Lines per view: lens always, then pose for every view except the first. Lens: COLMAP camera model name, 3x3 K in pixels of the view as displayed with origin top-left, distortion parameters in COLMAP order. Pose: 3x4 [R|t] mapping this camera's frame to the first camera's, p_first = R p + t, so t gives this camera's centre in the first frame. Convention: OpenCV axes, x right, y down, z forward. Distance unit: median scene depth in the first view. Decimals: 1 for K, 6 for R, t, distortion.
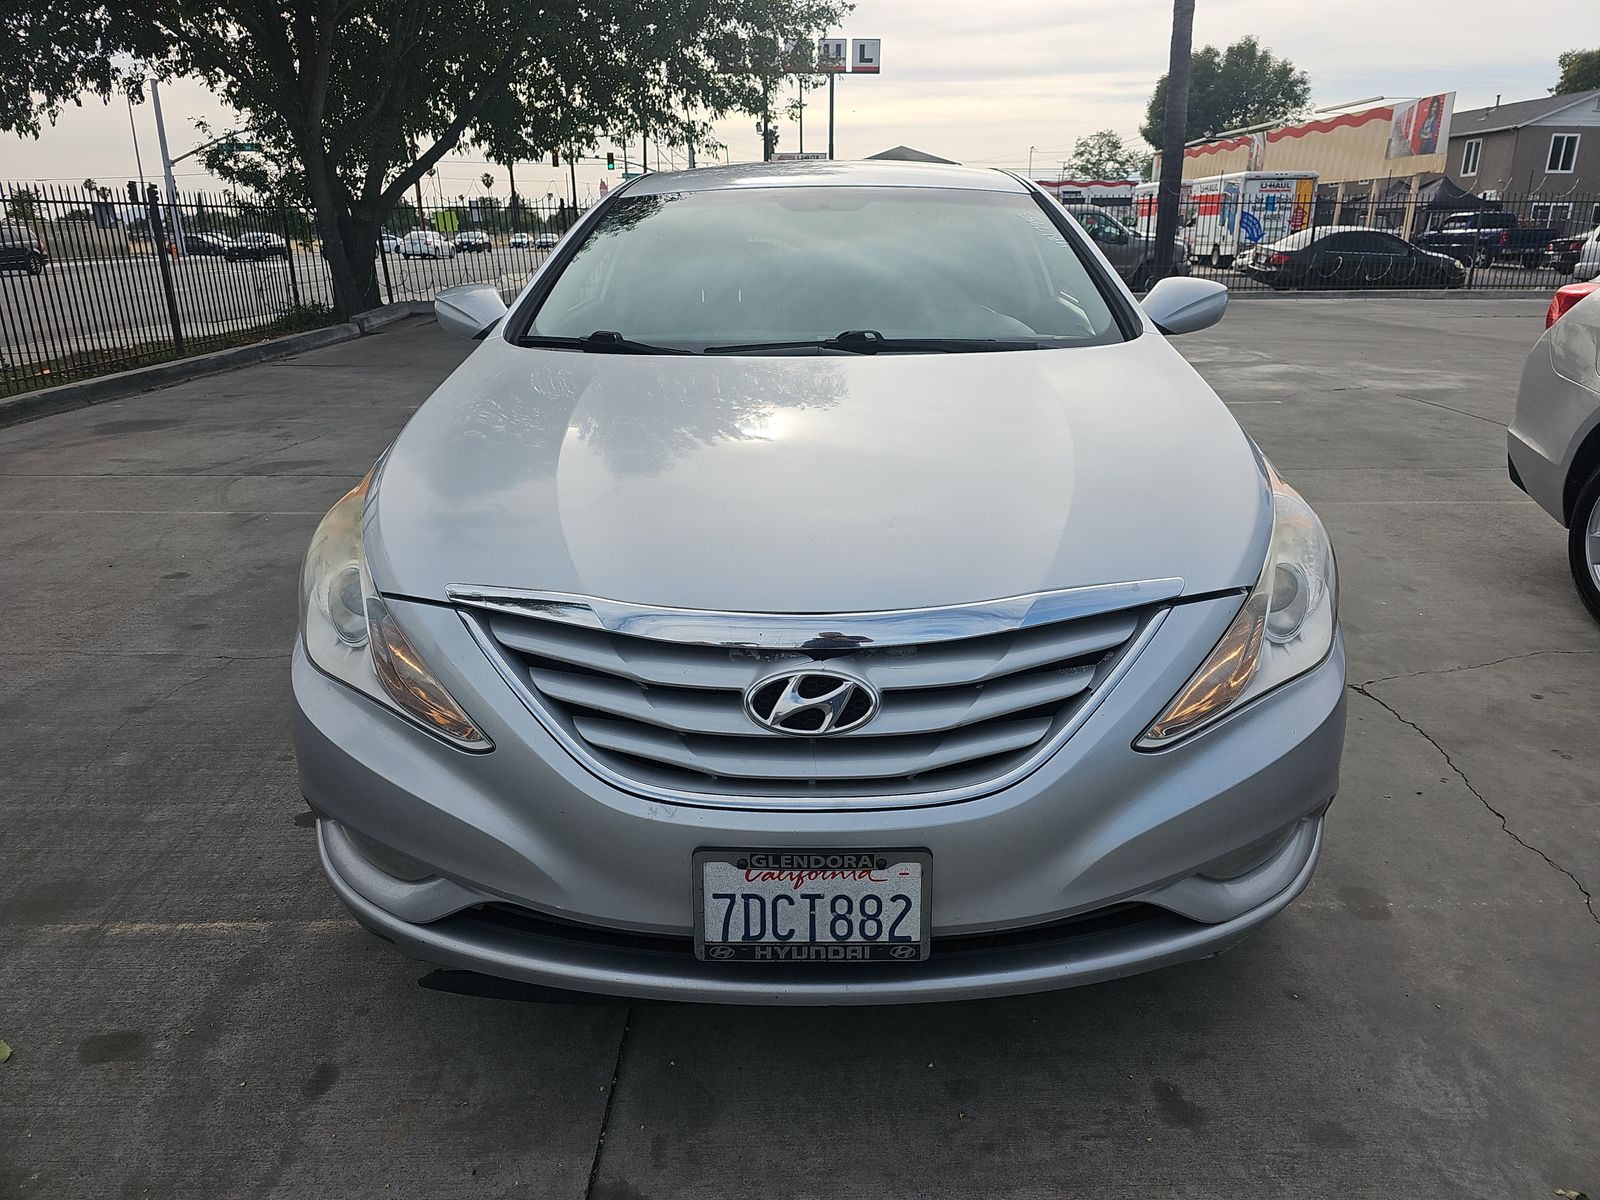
lens RADIAL K [[1047.8, 0, 814.3], [0, 1047.8, 597.3], [0, 0, 1]] dist [0.028458, -0.040062]
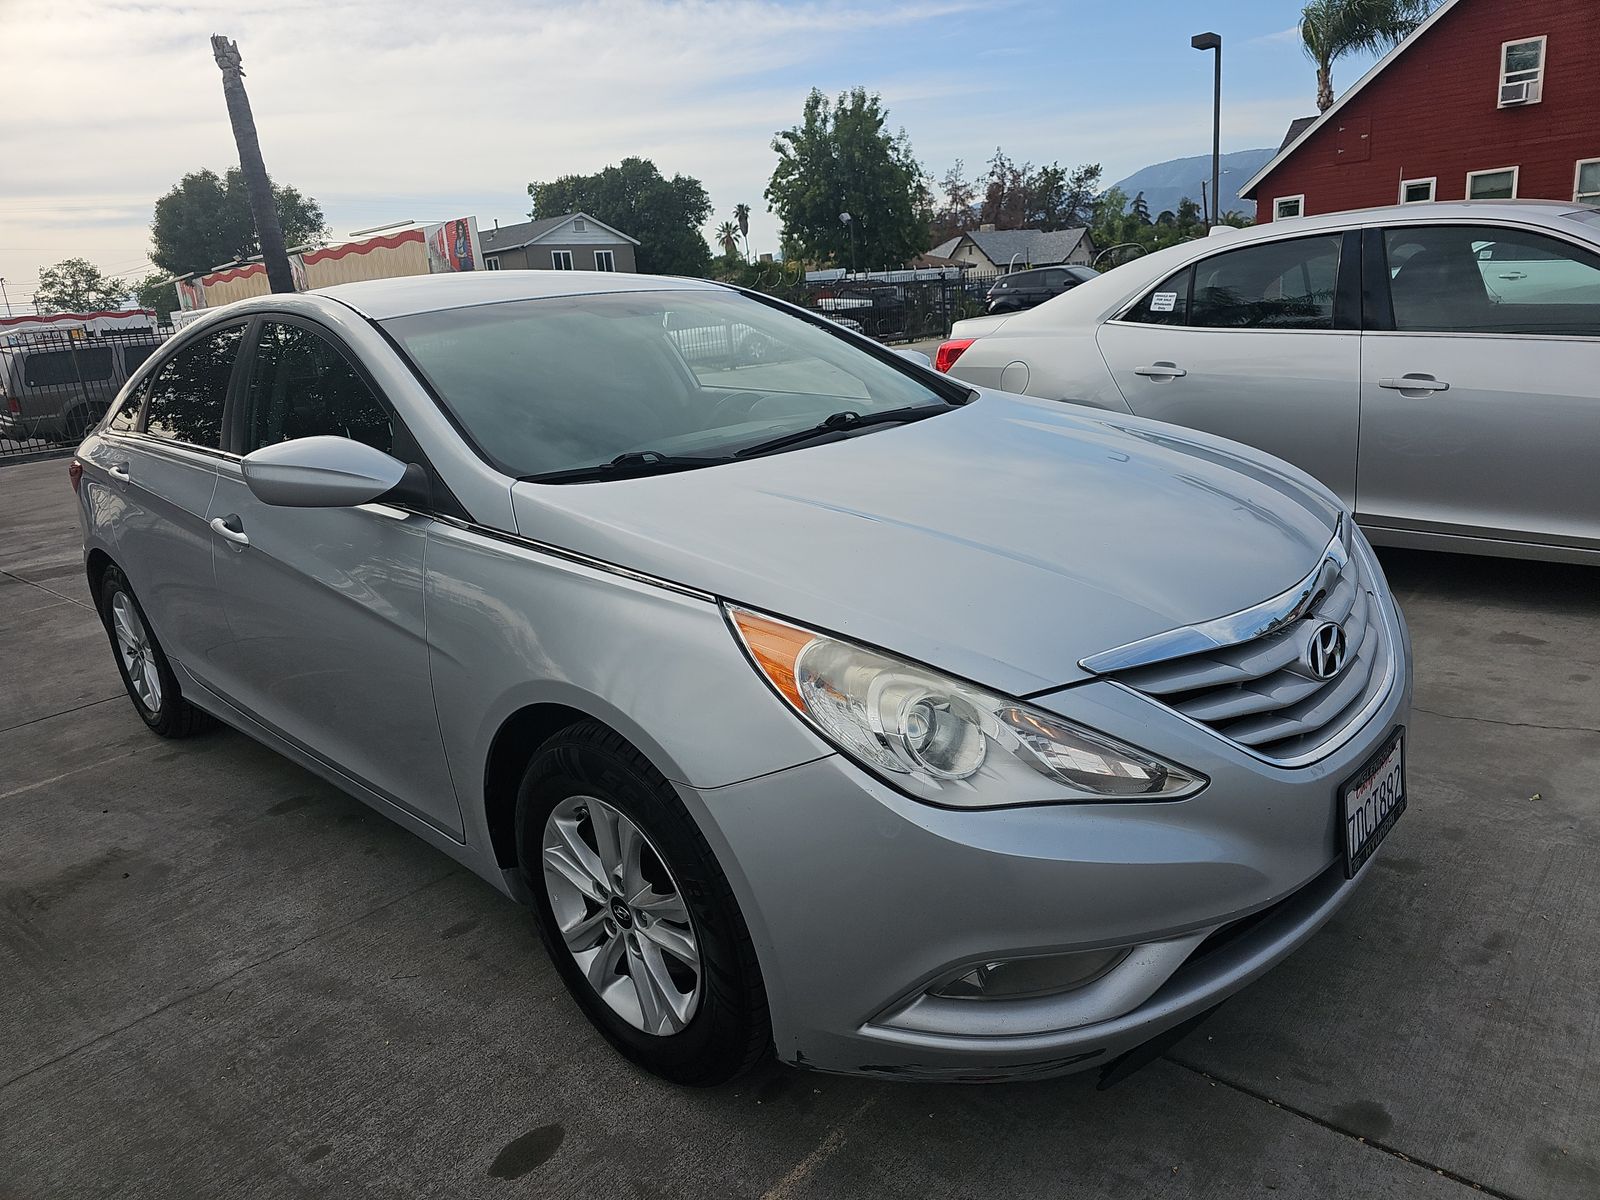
lens RADIAL K [[1047.8, 0, 814.3], [0, 1047.8, 597.3], [0, 0, 1]] dist [0.028458, -0.040062]
pose [[0.677523, -0.243542, 0.694010, -0.129798], [0.312426, 0.949523, 0.028203, -0.019348], [-0.665847, 0.197719, 0.719413, 0.046805]]
